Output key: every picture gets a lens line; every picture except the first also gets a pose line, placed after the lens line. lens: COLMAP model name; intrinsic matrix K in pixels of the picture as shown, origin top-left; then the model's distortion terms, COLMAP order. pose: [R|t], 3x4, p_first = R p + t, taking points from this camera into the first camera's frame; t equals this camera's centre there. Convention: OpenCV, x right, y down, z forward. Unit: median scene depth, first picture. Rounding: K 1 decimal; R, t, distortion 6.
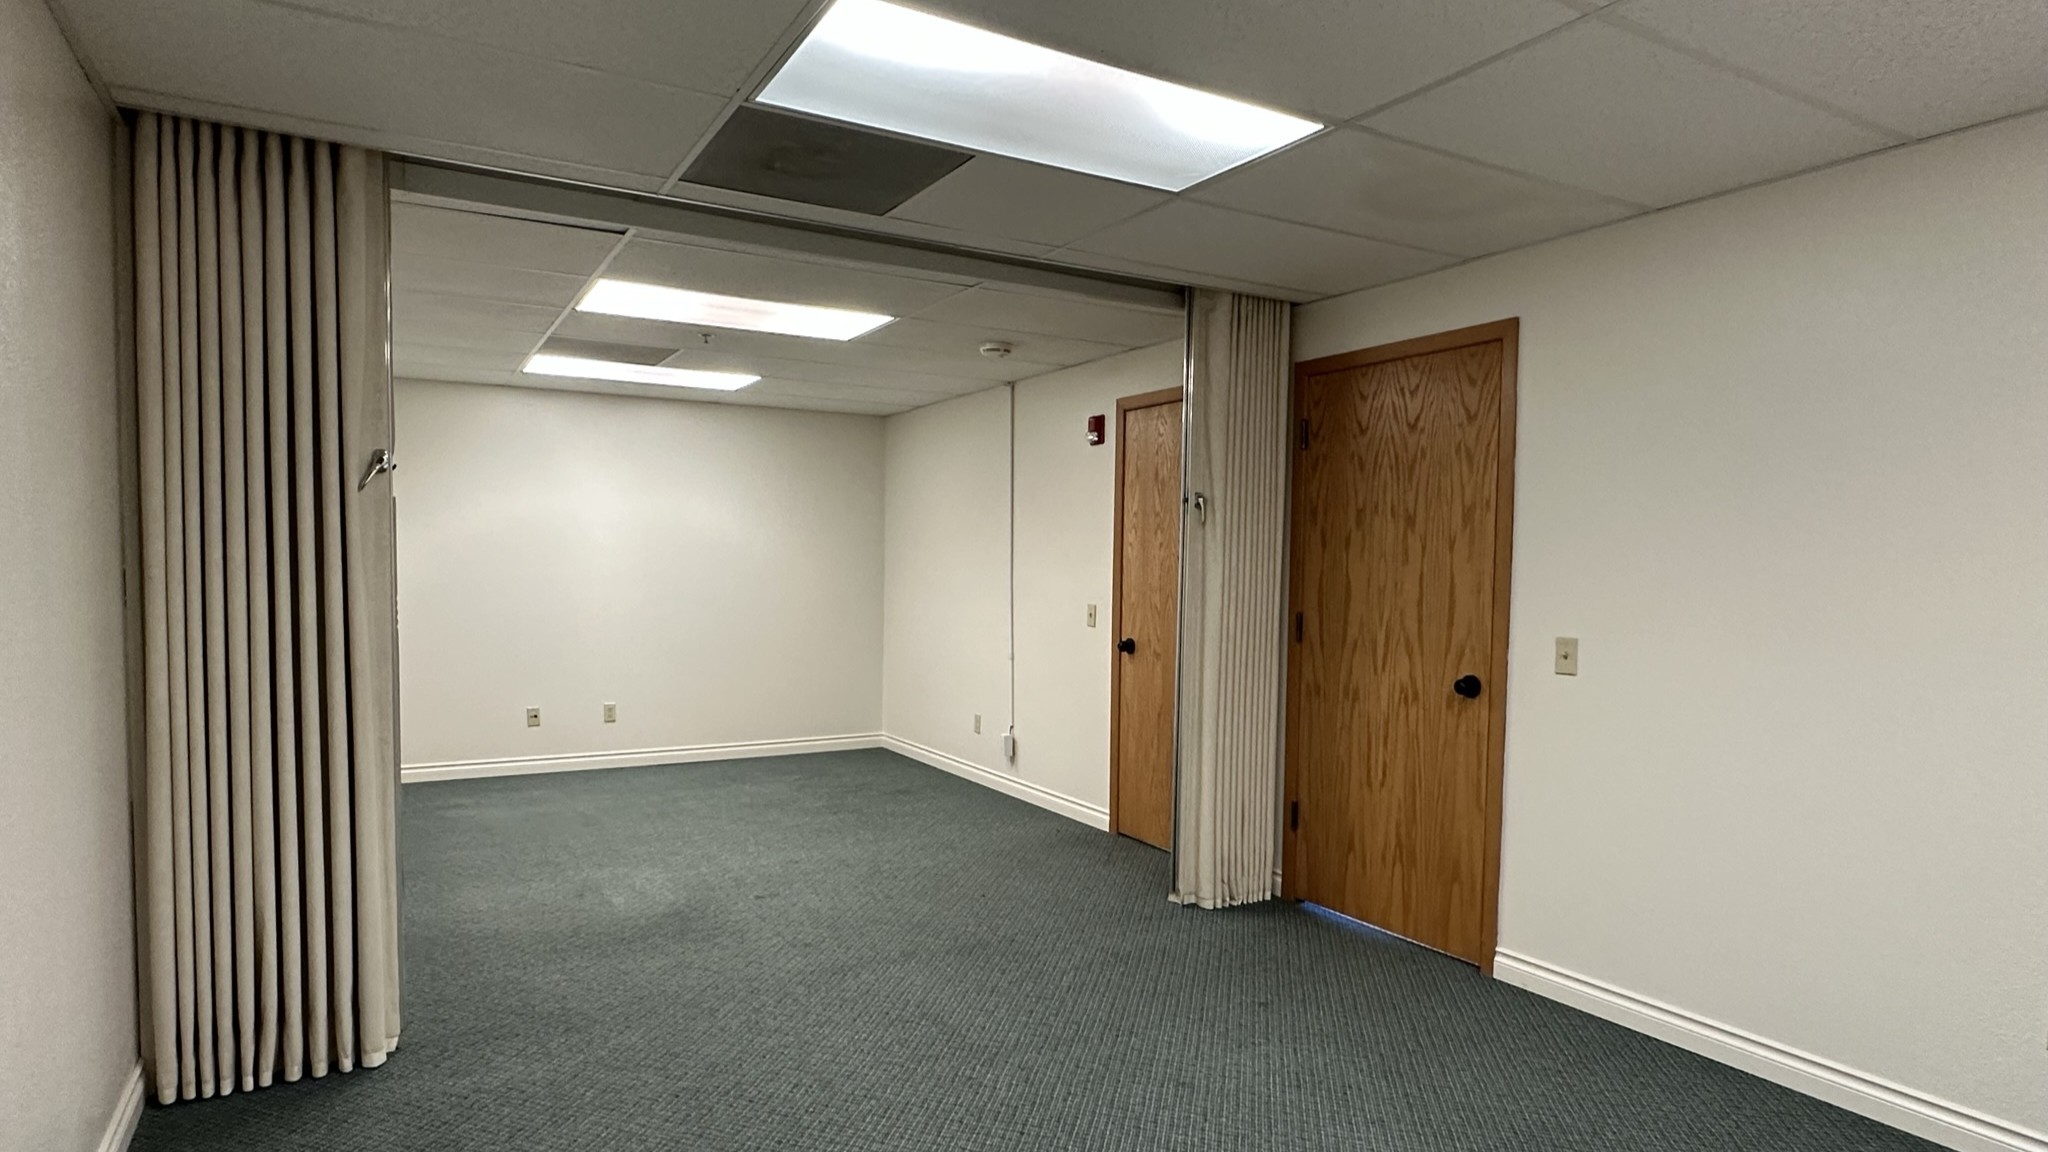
lens RADIAL K [[1127.4, 0, 1024.4], [0, 1127.4, 582.8], [0, 0, 1]] dist [-0.003366, 0.000383]
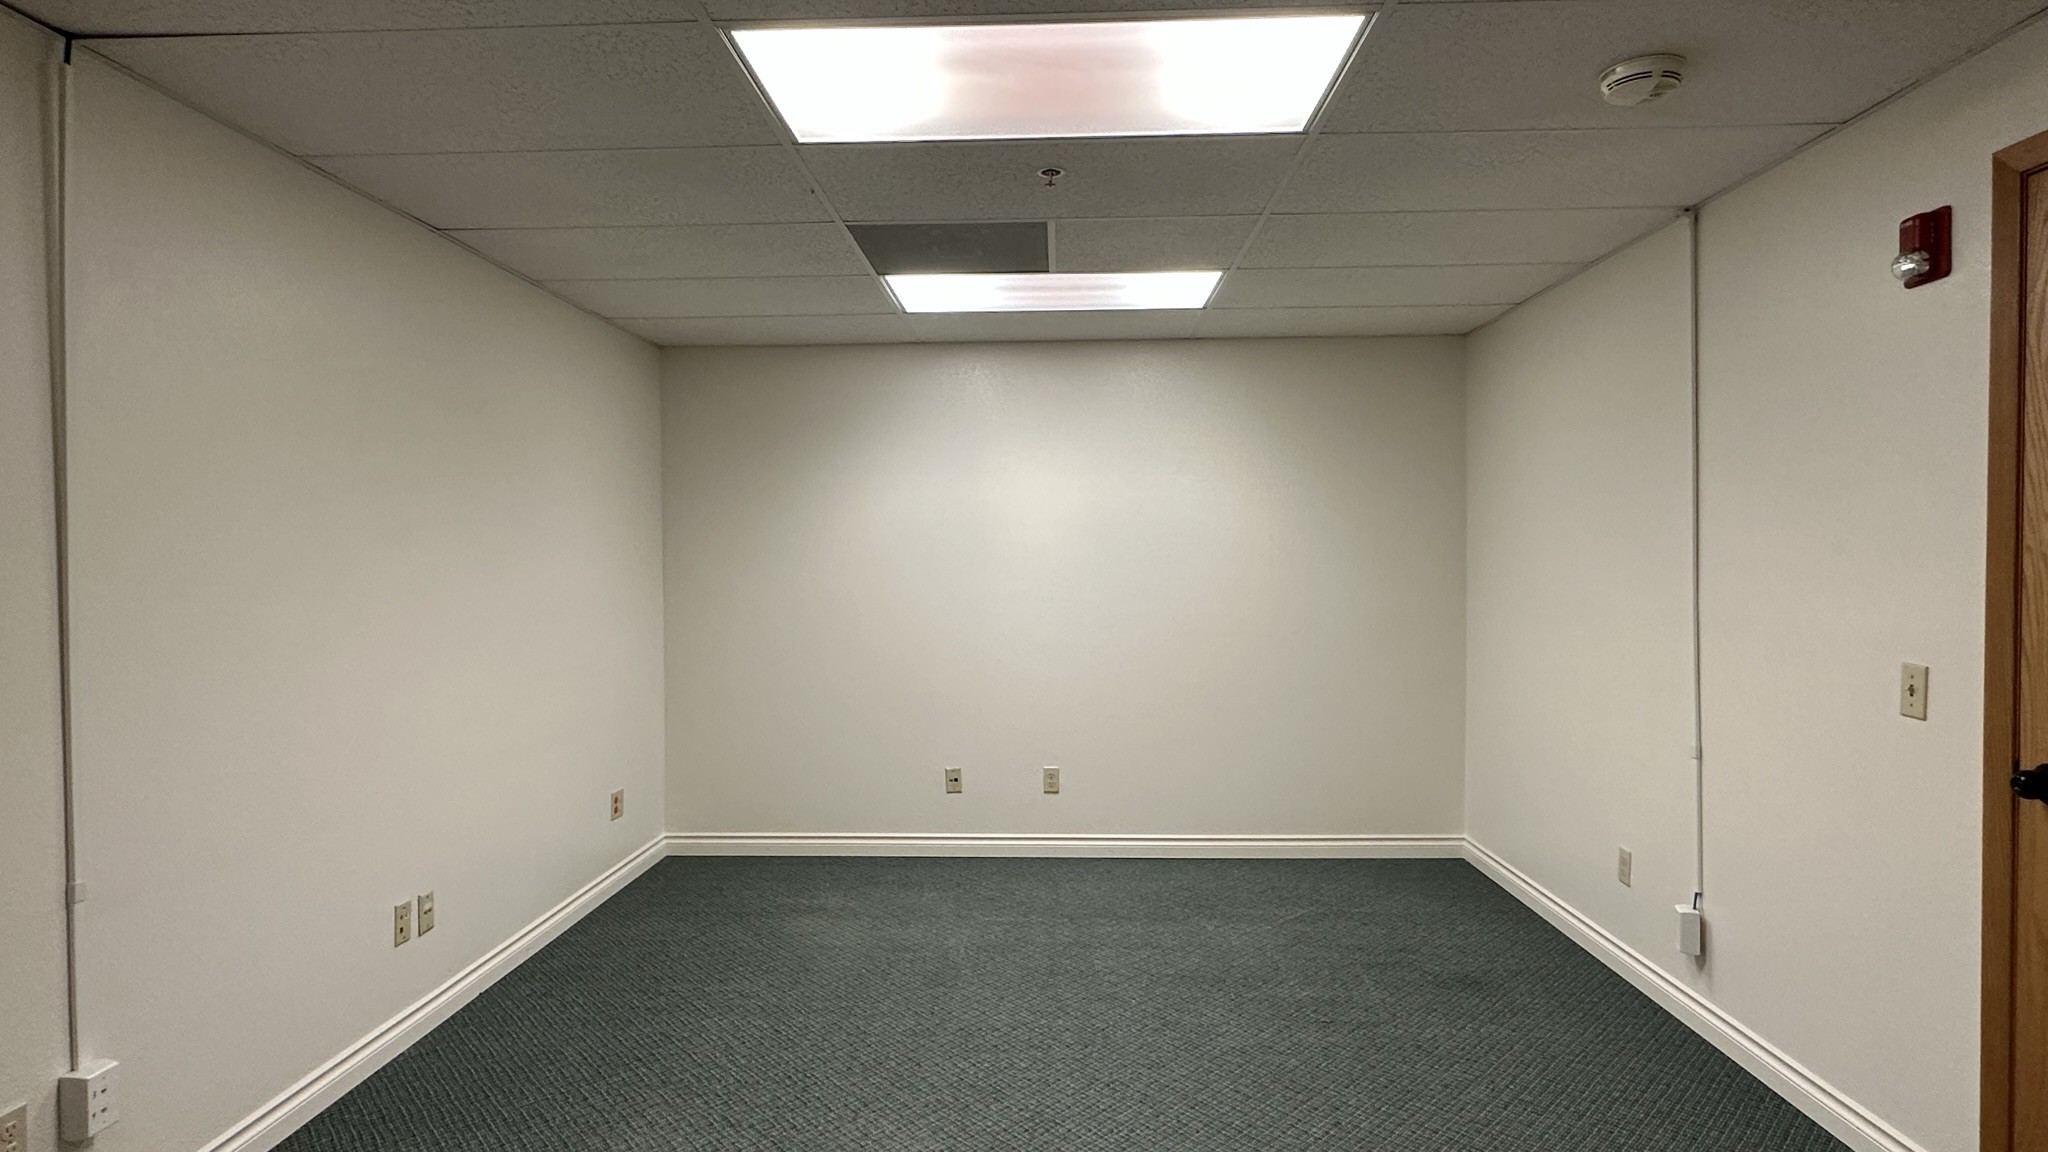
lens RADIAL K [[1127.4, 0, 1024.4], [0, 1127.4, 582.8], [0, 0, 1]] dist [-0.003366, 0.000383]
pose [[0.847009, -0.006325, -0.531541, 0.002257], [0.007536, 0.999972, 0.000109, -0.014811], [0.531525, -0.004098, 0.847032, 0.501568]]
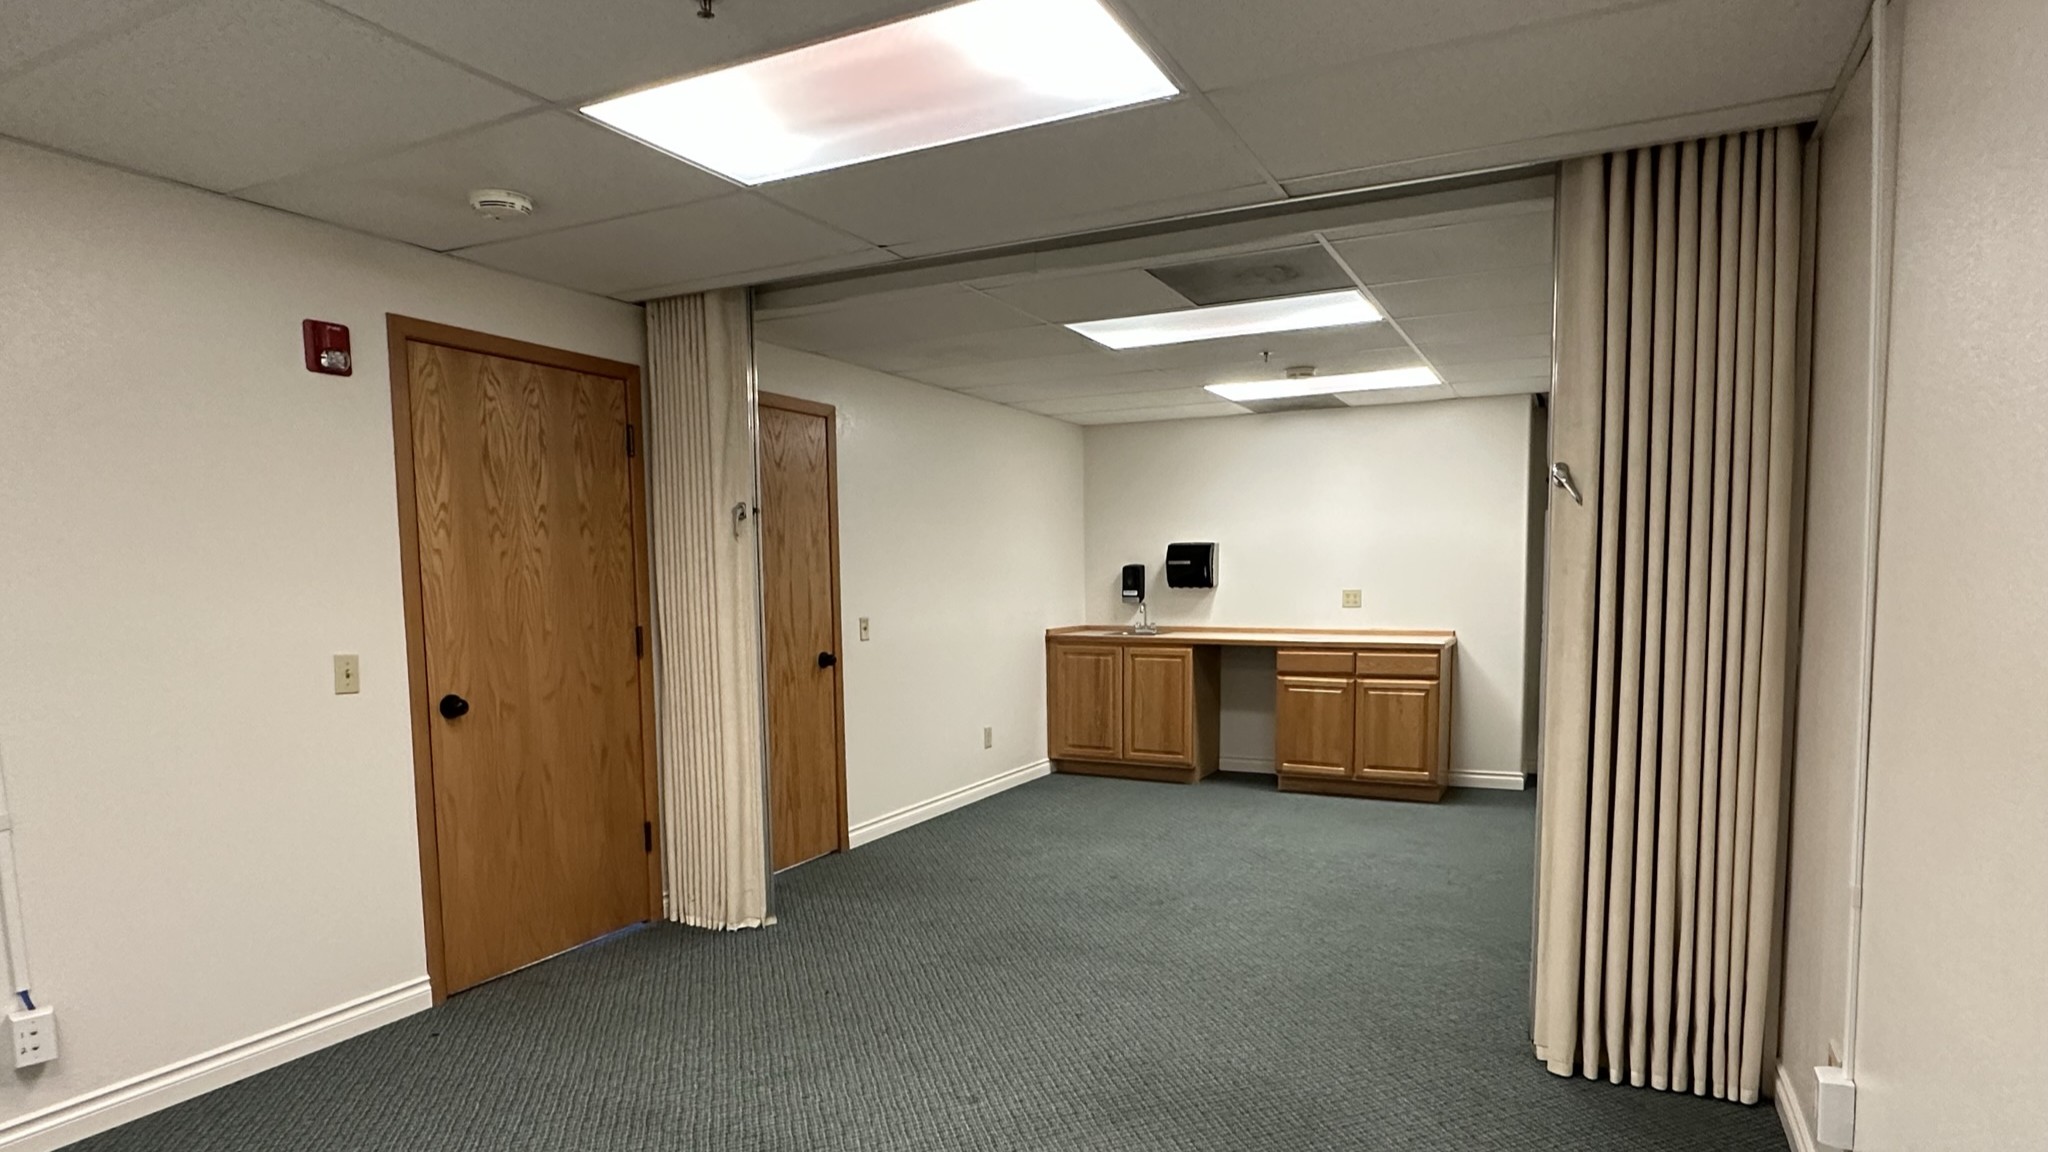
lens RADIAL K [[1127.4, 0, 1024.4], [0, 1127.4, 582.8], [0, 0, 1]] dist [-0.003366, 0.000383]
pose [[-0.540121, -0.021394, 0.841316, -0.643734], [0.014161, 0.999304, 0.034503, -0.034572], [-0.841469, 0.030550, -0.539442, 1.081147]]
